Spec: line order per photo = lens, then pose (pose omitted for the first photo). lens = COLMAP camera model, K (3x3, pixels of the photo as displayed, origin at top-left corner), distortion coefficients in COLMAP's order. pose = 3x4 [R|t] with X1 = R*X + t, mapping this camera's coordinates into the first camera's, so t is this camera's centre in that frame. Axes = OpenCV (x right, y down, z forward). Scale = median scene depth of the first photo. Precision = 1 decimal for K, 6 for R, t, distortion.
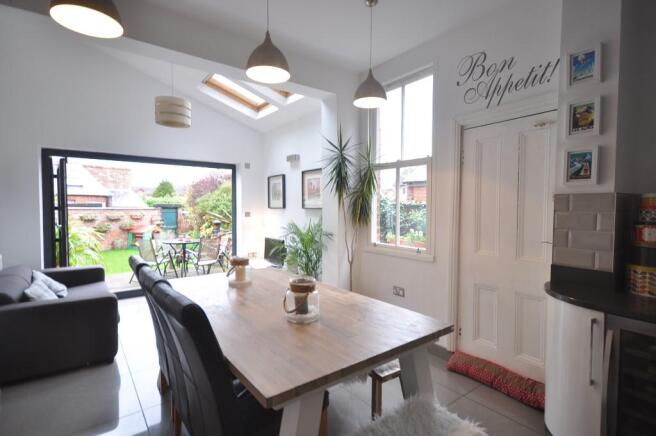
lens RADIAL K [[331.8, 0, 340.8], [0, 331.8, 216.6], [0, 0, 1]] dist [0.001389, 0.000637]
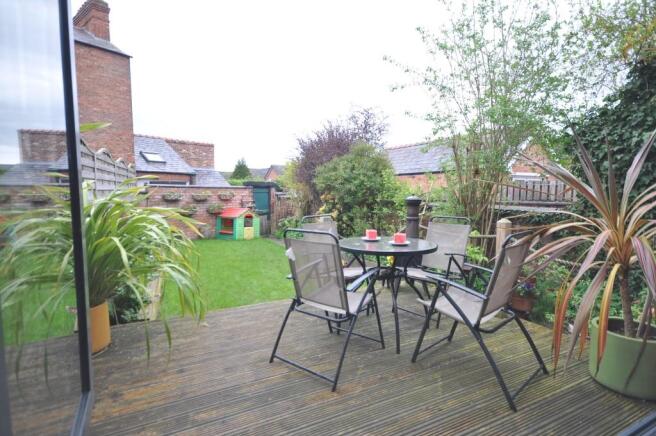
lens RADIAL K [[334.4, 0, 328.0], [0, 334.4, 218.0], [0, 0, 1]] dist [0.000232, 0.000102]
pose [[0.976377, 0.018652, -0.215266, -0.253940], [-0.009406, 0.998992, 0.043894, 0.015354], [0.215868, -0.040833, 0.975568, 0.341491]]
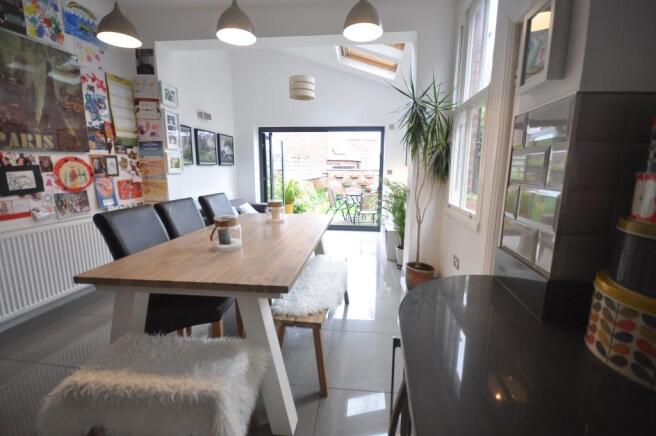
lens RADIAL K [[293.1, 0, 328.0], [0, 293.1, 218.0], [0, 0, 1]] dist [0.036954, -0.000234]
pose [[0.697459, 0.122015, -0.706161, 0.137067], [-0.029173, 0.989416, 0.142145, 0.005085], [0.716030, -0.078539, 0.693637, 0.076827]]
